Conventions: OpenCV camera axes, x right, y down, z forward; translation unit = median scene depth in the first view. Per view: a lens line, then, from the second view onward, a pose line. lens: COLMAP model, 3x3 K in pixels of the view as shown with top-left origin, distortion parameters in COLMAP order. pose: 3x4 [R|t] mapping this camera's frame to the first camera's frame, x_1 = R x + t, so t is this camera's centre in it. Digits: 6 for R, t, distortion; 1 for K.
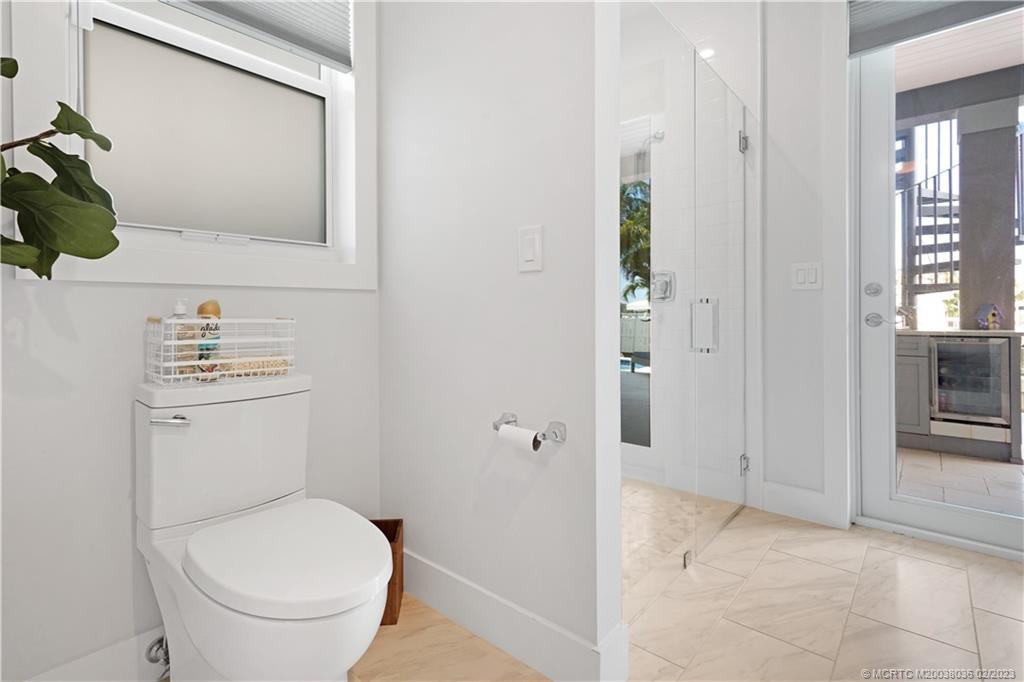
lens RADIAL K [[482.0, 0, 513.2], [0, 482.0, 313.7], [0, 0, 1]] dist [-0.000284, 0.000009]
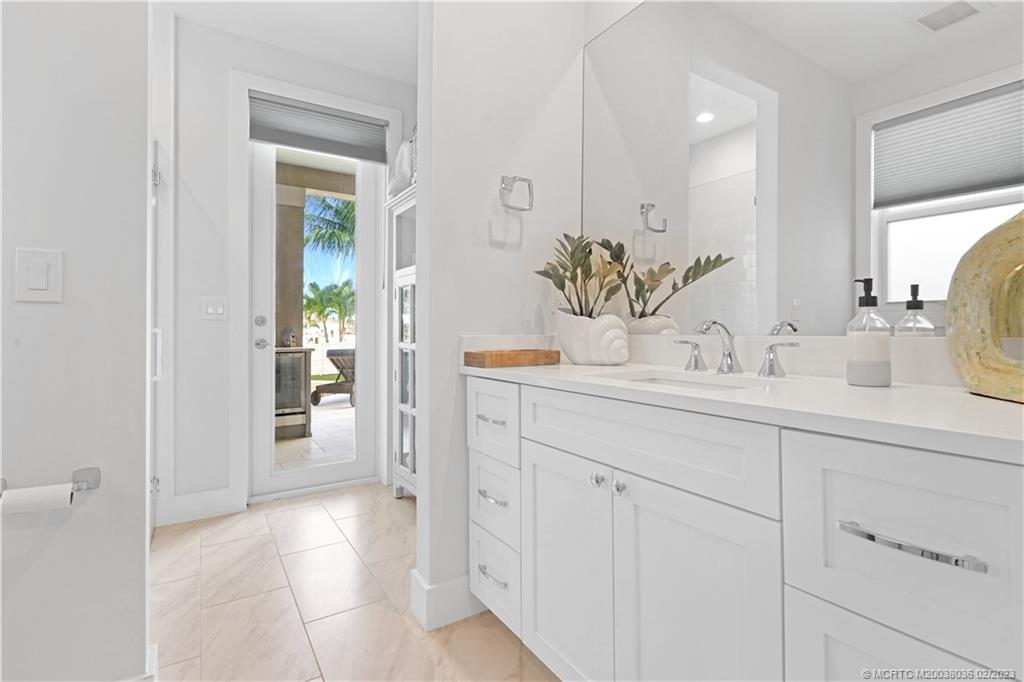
lens RADIAL K [[482.0, 0, 513.2], [0, 482.0, 313.7], [0, 0, 1]] dist [-0.000284, 0.000009]
pose [[0.268908, 0.036057, 0.962491, -0.358233], [-0.001537, 0.999314, -0.037007, -0.023621], [-0.963165, 0.008472, 0.268779, -0.023264]]
